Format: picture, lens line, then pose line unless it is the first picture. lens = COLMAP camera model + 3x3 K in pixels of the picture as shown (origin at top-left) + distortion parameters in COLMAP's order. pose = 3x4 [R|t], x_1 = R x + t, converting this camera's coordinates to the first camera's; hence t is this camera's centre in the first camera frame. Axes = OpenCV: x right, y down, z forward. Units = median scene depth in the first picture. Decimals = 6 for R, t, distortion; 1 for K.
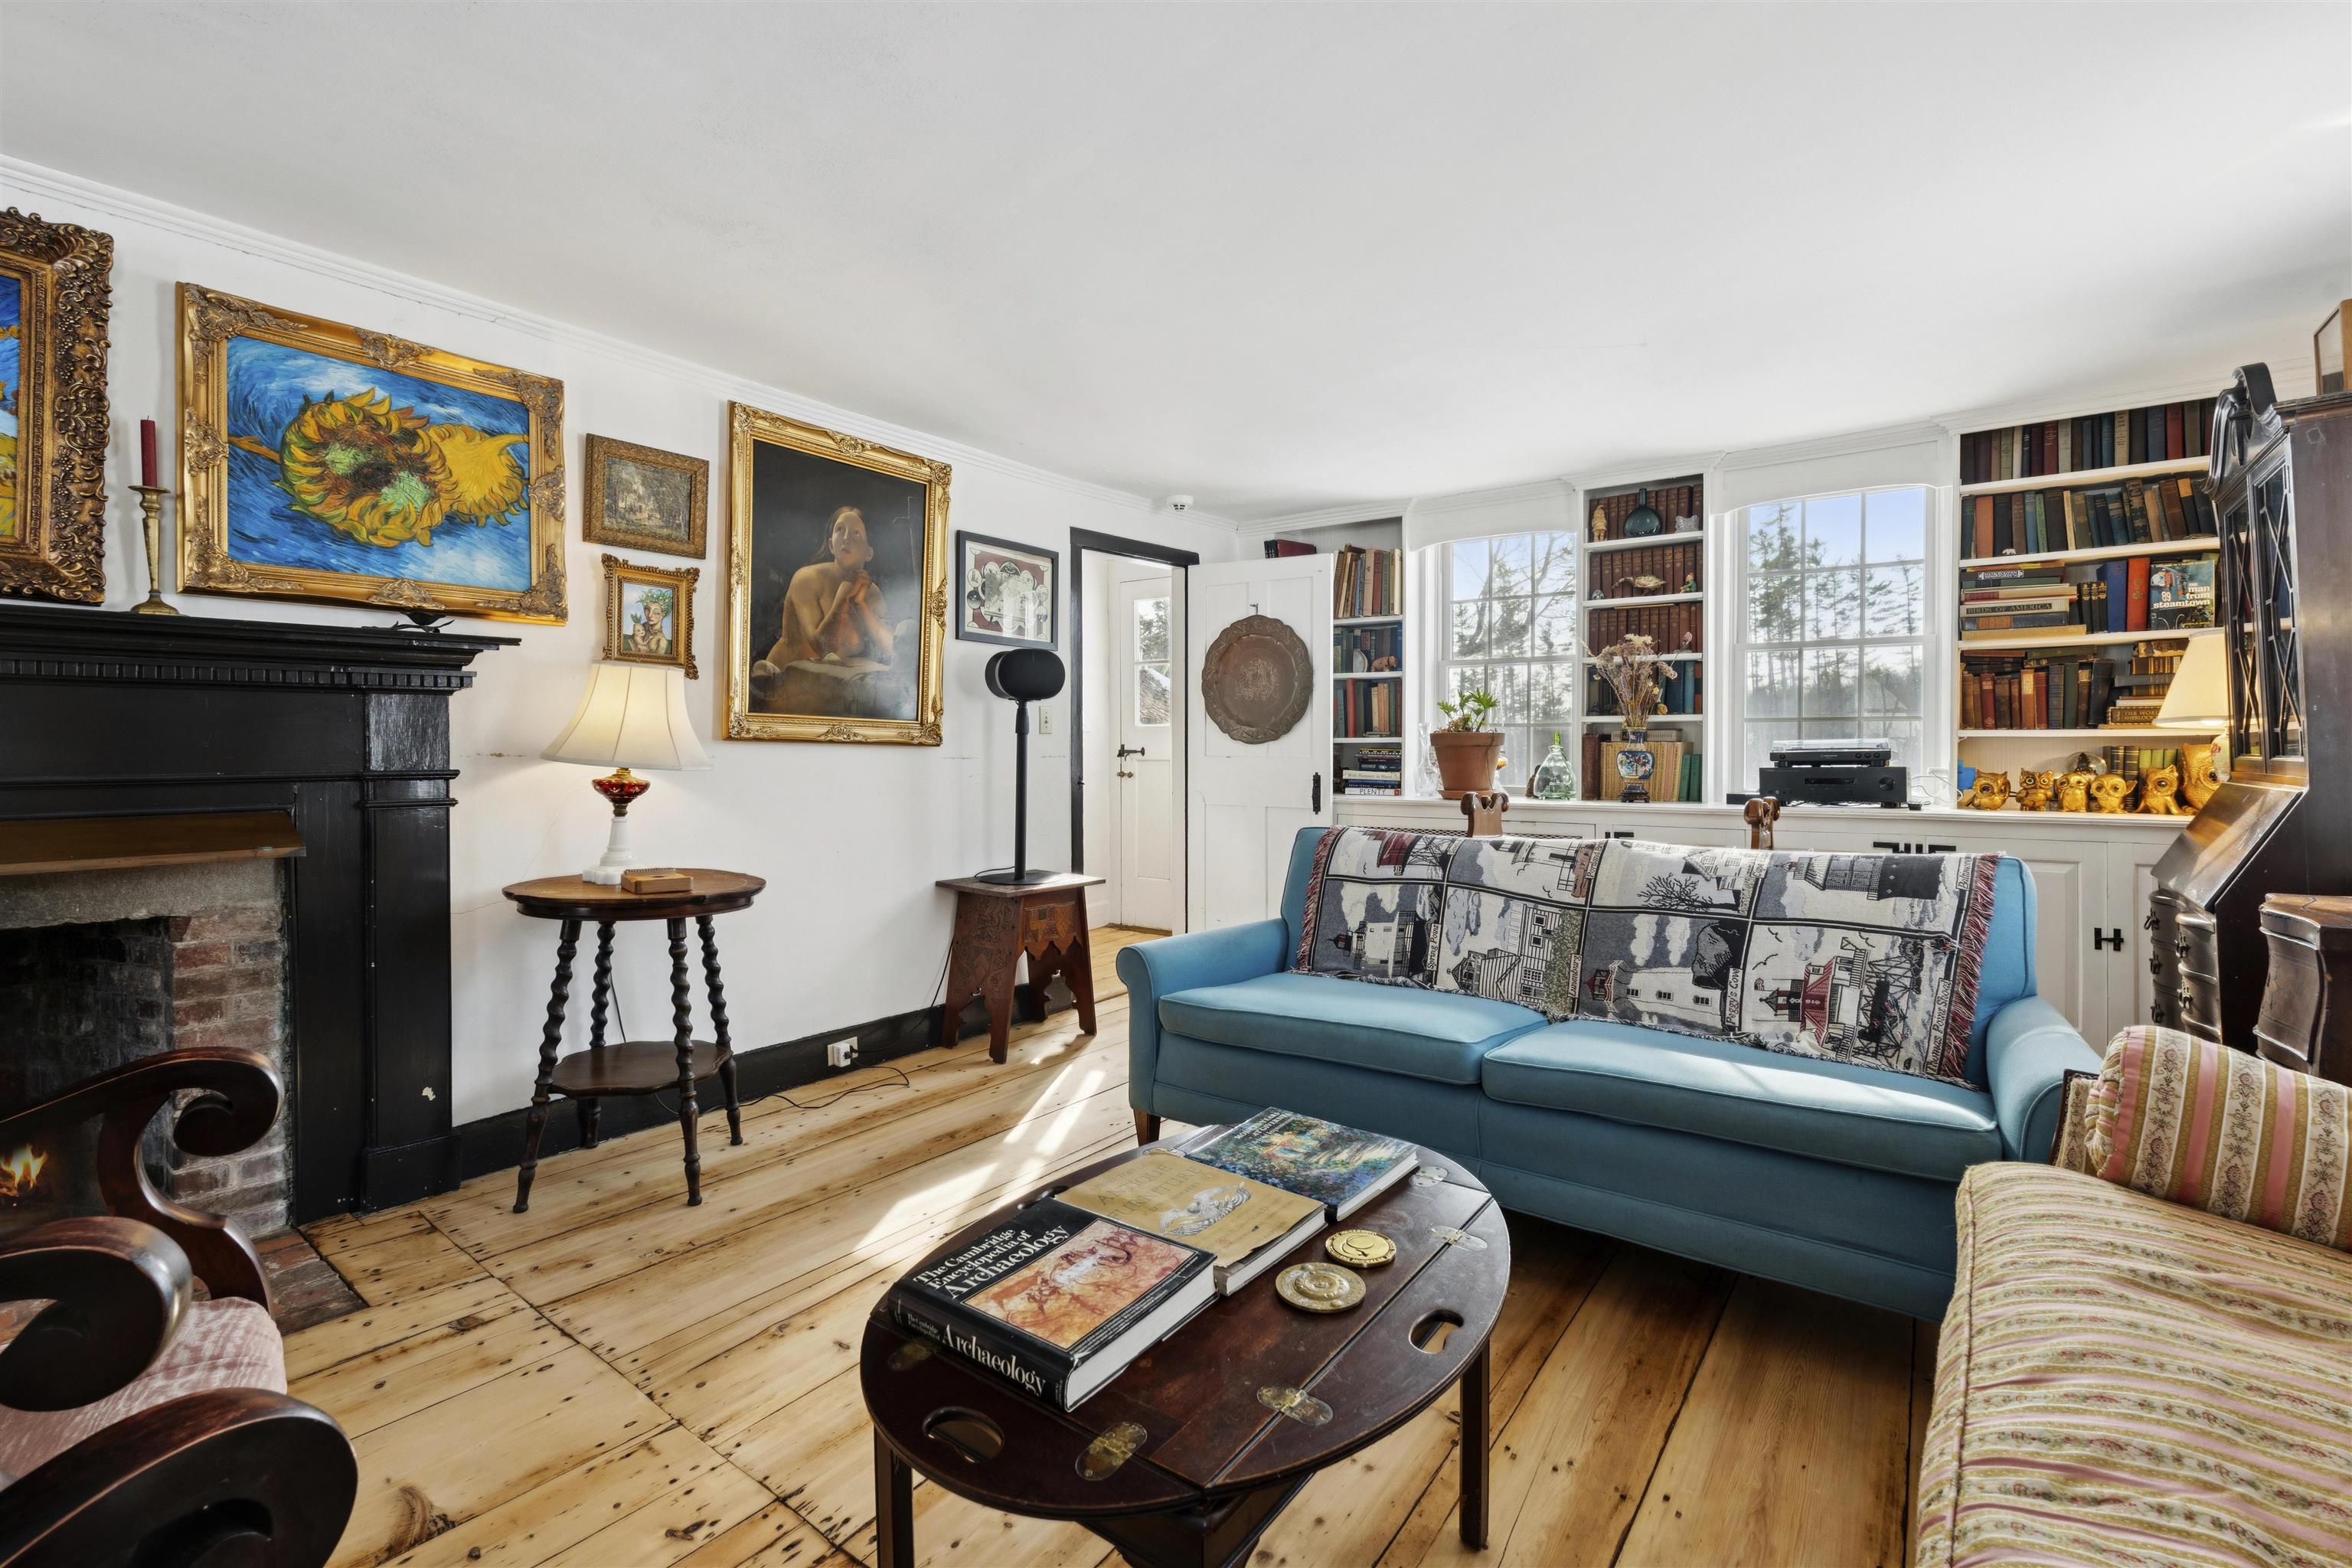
lens RADIAL K [[1043.6, 0, 1185.7], [0, 1043.6, 764.2], [0, 0, 1]] dist [0.001820, -0.000153]
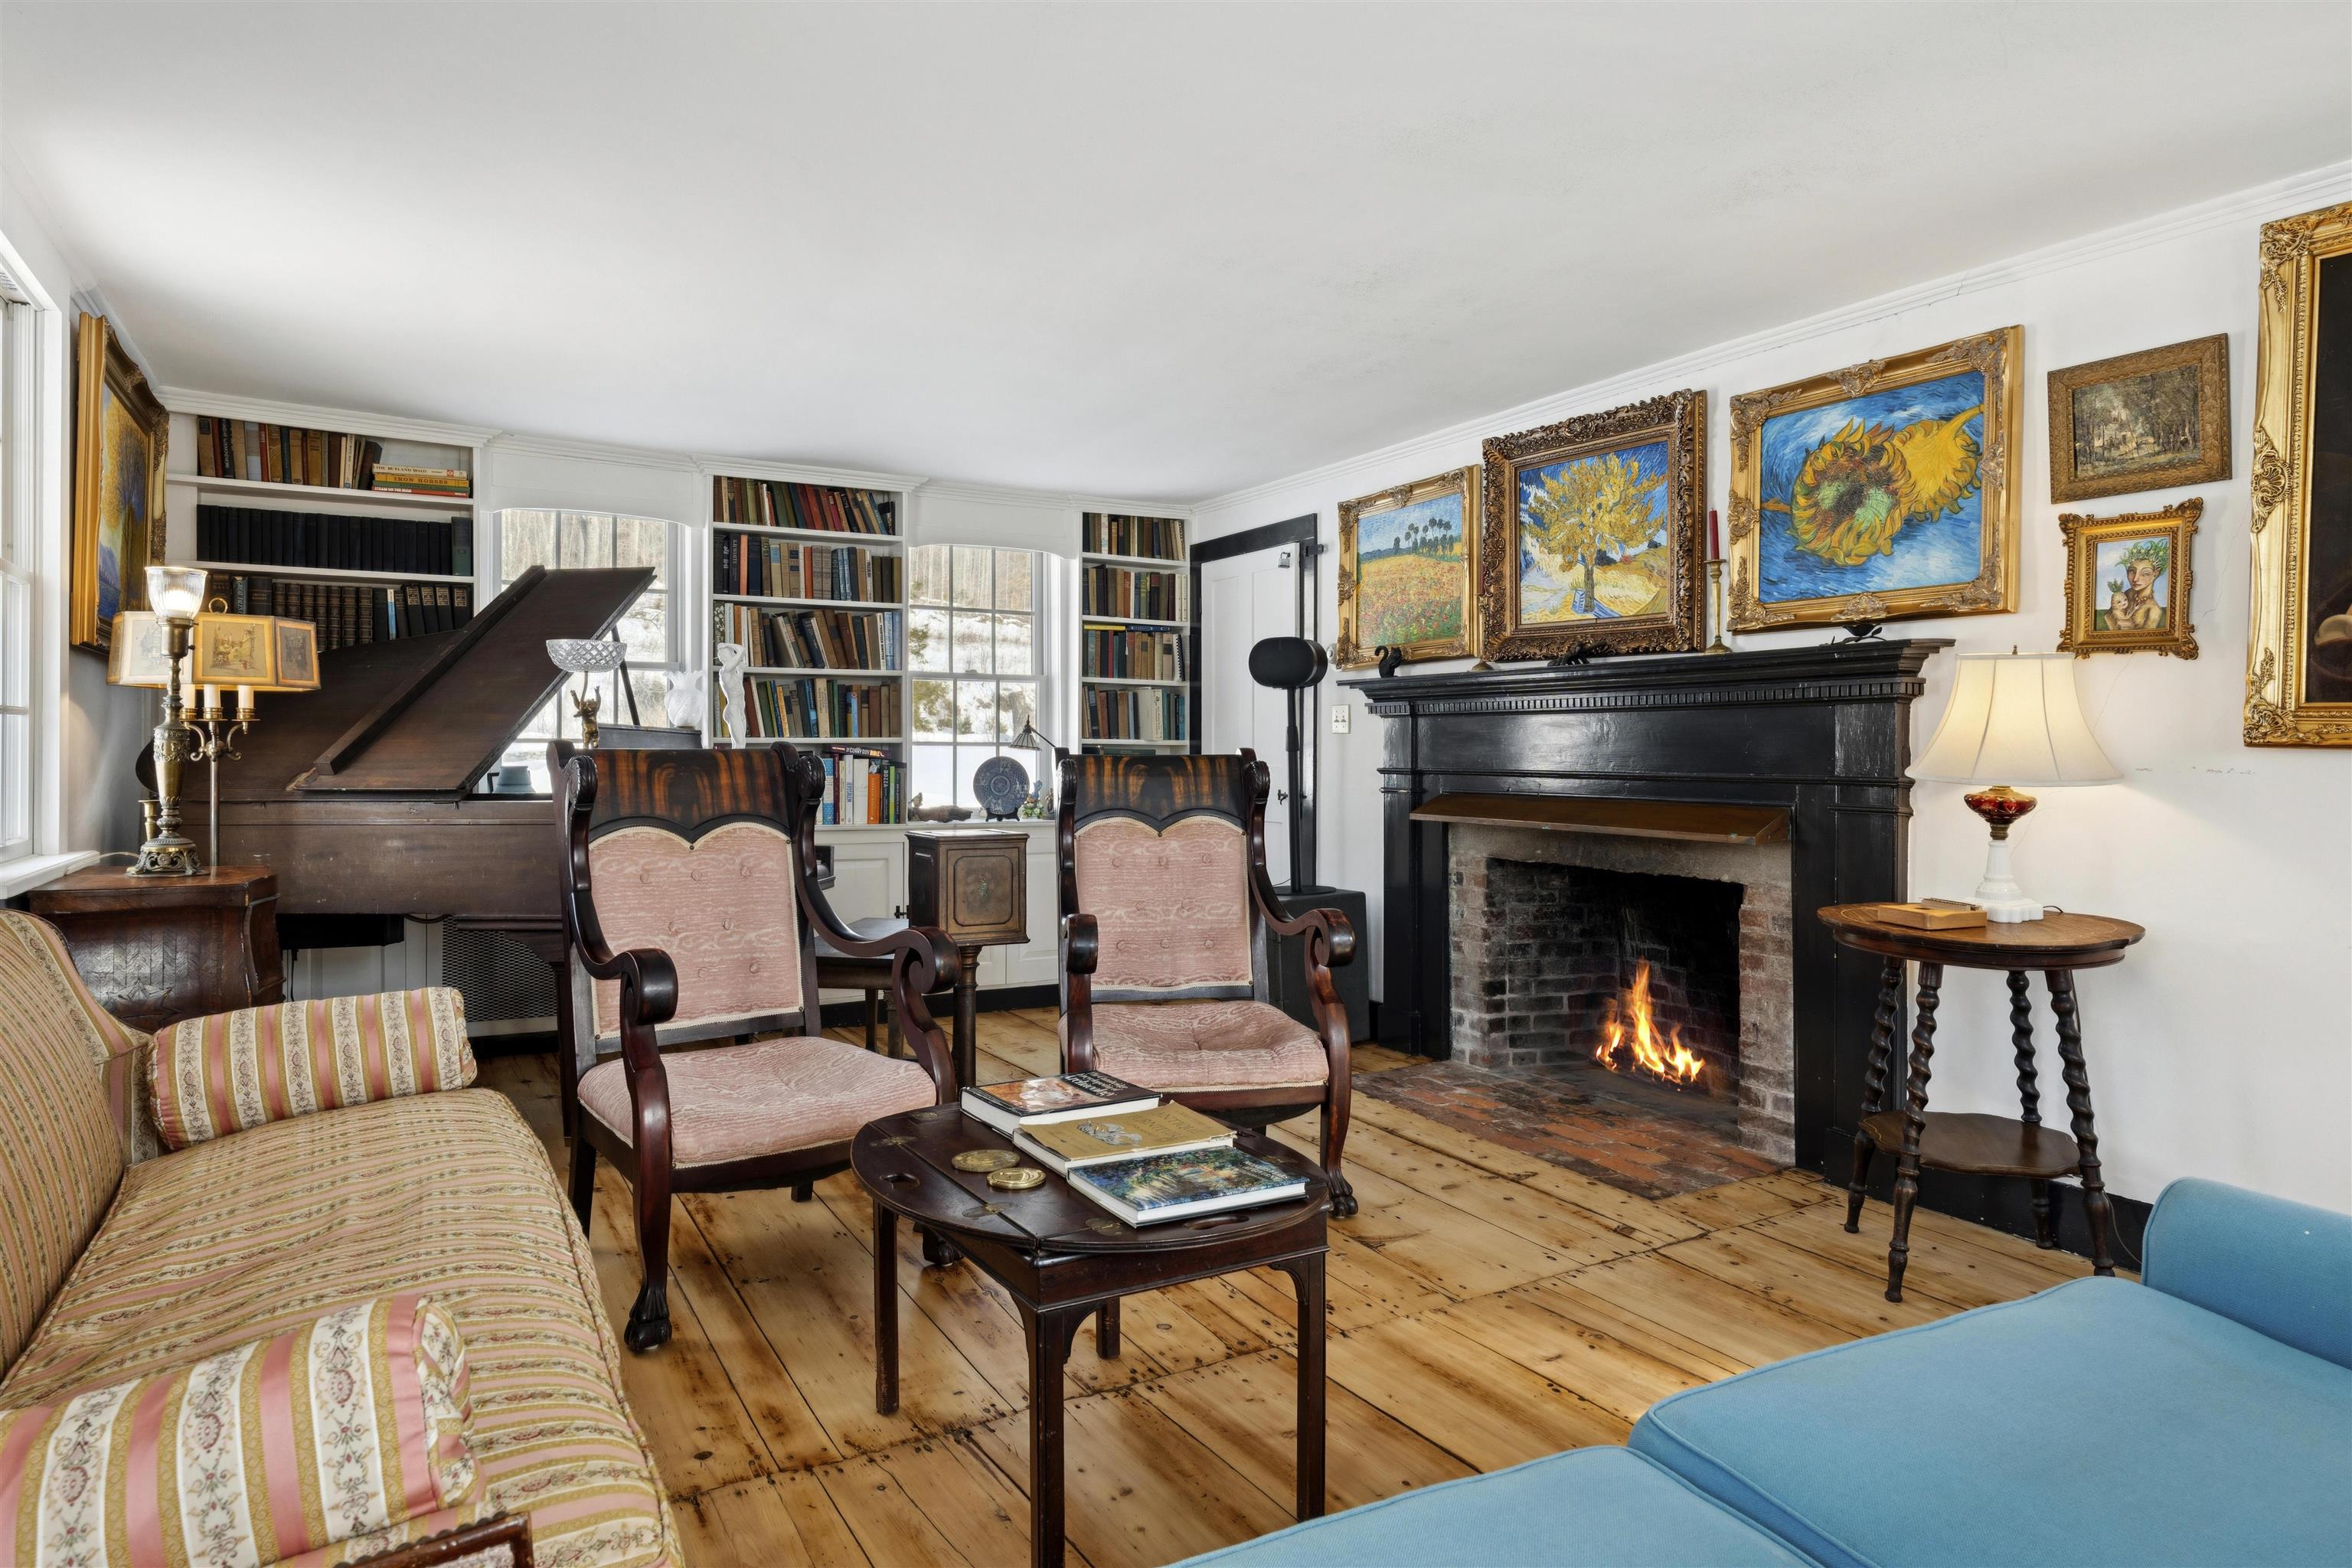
lens RADIAL K [[1413.8, 0, 1179.7], [0, 1413.8, 772.2], [0, 0, 1]] dist [0.001986, 0.000344]
pose [[-0.395163, 0.015908, -0.918473, 0.815151], [-0.018939, 0.999496, 0.025459, -0.021884], [0.918416, 0.027456, -0.394663, 0.932834]]
